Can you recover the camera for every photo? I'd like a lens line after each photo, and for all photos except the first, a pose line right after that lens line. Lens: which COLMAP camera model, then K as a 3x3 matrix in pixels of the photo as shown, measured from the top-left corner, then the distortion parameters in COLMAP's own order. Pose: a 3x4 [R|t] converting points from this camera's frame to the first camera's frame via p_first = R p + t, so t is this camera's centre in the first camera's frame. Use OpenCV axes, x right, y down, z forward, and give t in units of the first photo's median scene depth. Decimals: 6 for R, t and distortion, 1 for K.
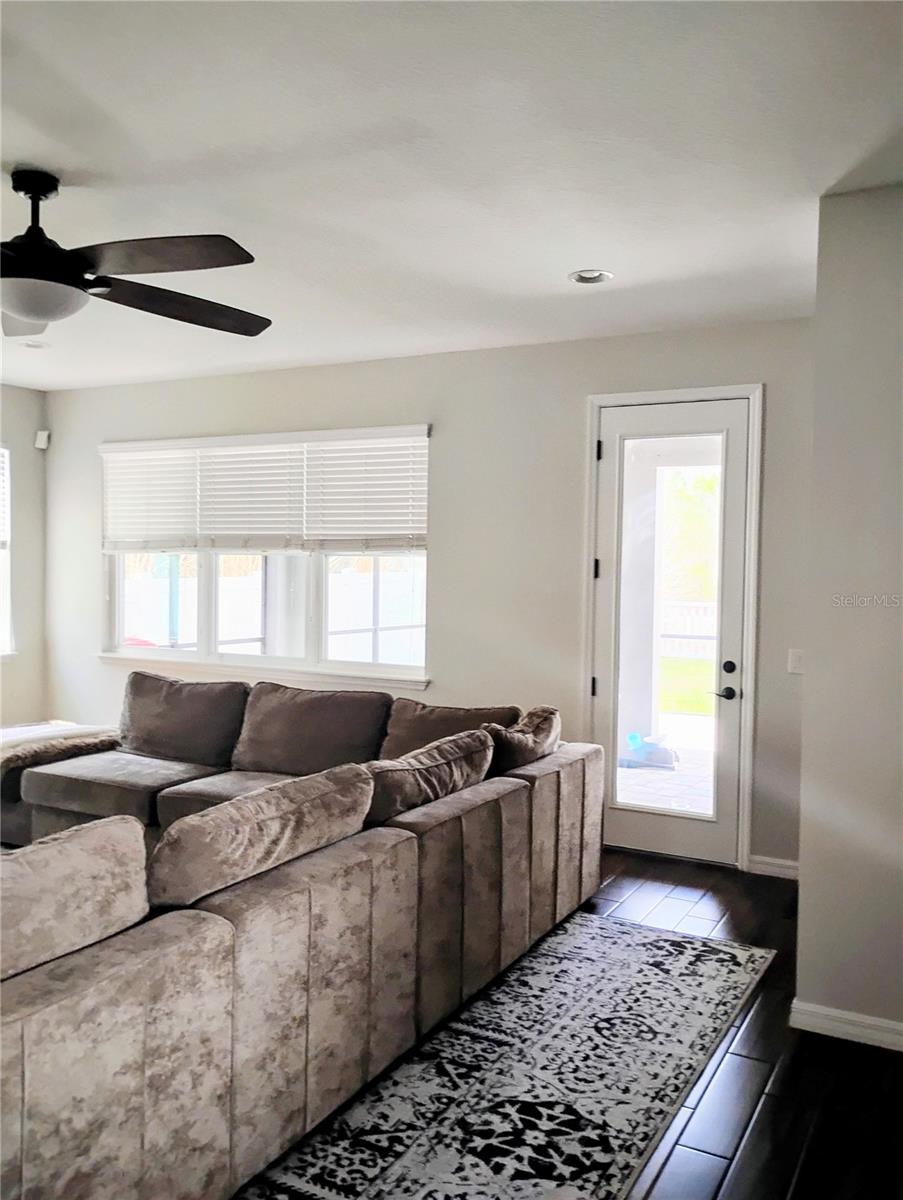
lens RADIAL K [[1001.2, 0, 461.3], [0, 1001.2, 598.4], [0, 0, 1]] dist [0.049666, -0.080189]
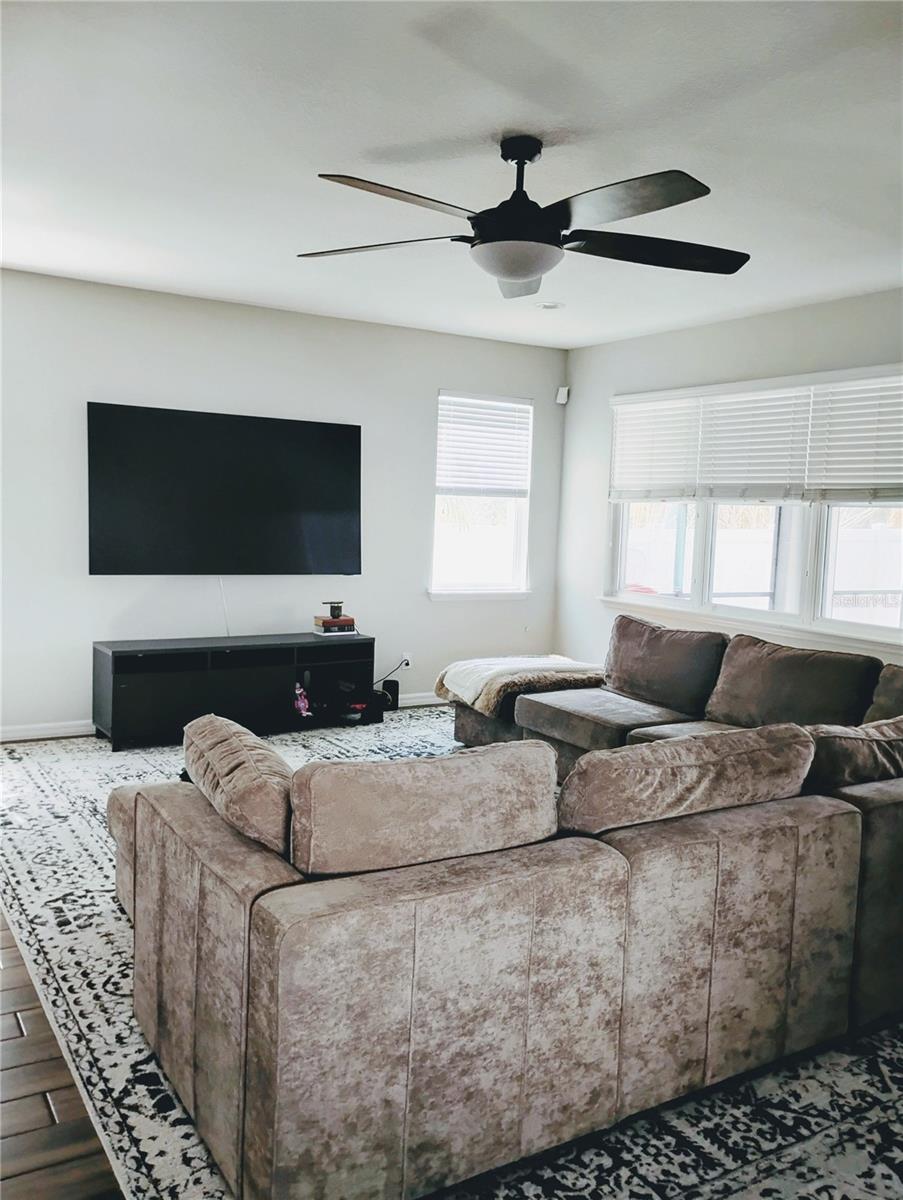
lens RADIAL K [[1001.2, 0, 461.3], [0, 1001.2, 598.4], [0, 0, 1]] dist [0.049666, -0.080189]
pose [[0.859400, 0.061141, -0.507634, 0.108589], [-0.038388, 0.997738, 0.055181, 0.008531], [0.509860, -0.027935, 0.859804, 0.041039]]
